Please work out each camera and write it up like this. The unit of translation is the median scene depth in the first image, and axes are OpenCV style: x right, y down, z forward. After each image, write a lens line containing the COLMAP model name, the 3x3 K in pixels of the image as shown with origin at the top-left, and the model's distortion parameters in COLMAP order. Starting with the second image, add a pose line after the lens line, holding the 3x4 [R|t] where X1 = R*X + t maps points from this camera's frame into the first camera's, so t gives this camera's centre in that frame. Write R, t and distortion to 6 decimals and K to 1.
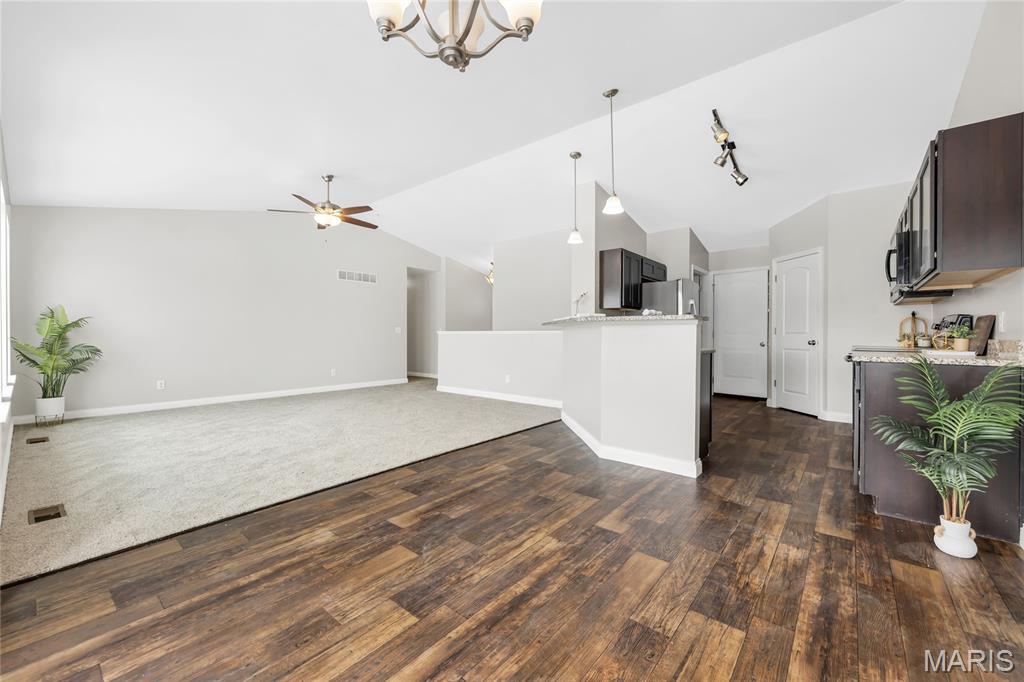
lens RADIAL K [[413.5, 0, 513.3], [0, 413.5, 335.1], [0, 0, 1]] dist [0.008170, -0.000580]
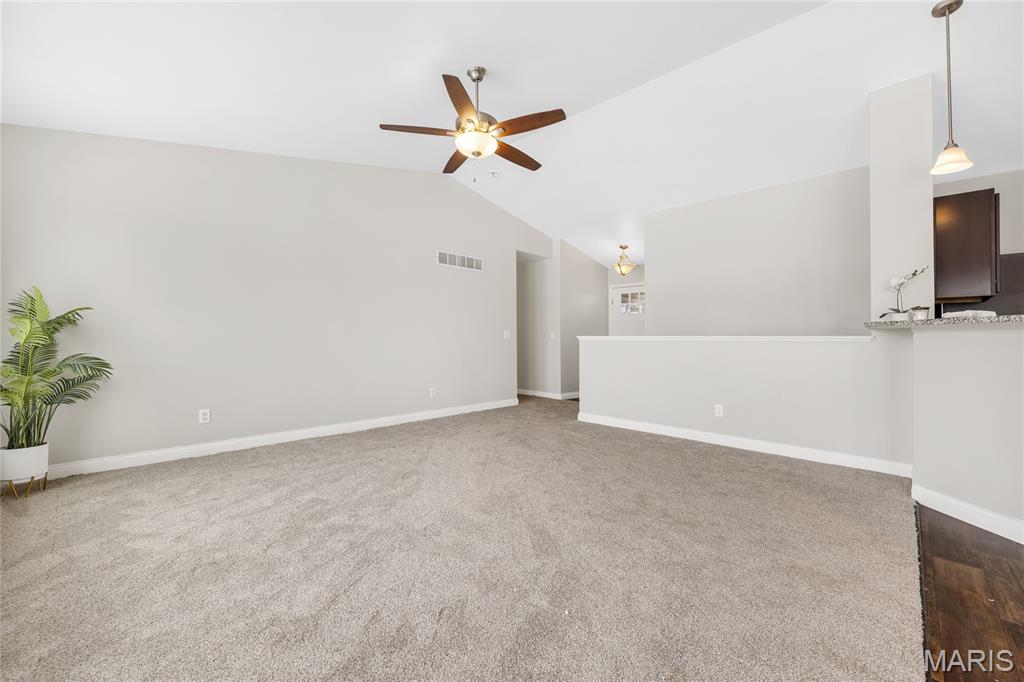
lens RADIAL K [[413.5, 0, 521.2], [0, 413.5, 342.5], [0, 0, 1]] dist [0.008170, -0.000580]
pose [[0.998732, 0.005468, -0.050042, -0.342623], [-0.005213, 0.999973, 0.005234, -0.001614], [0.050069, -0.004967, 0.998733, 0.402058]]
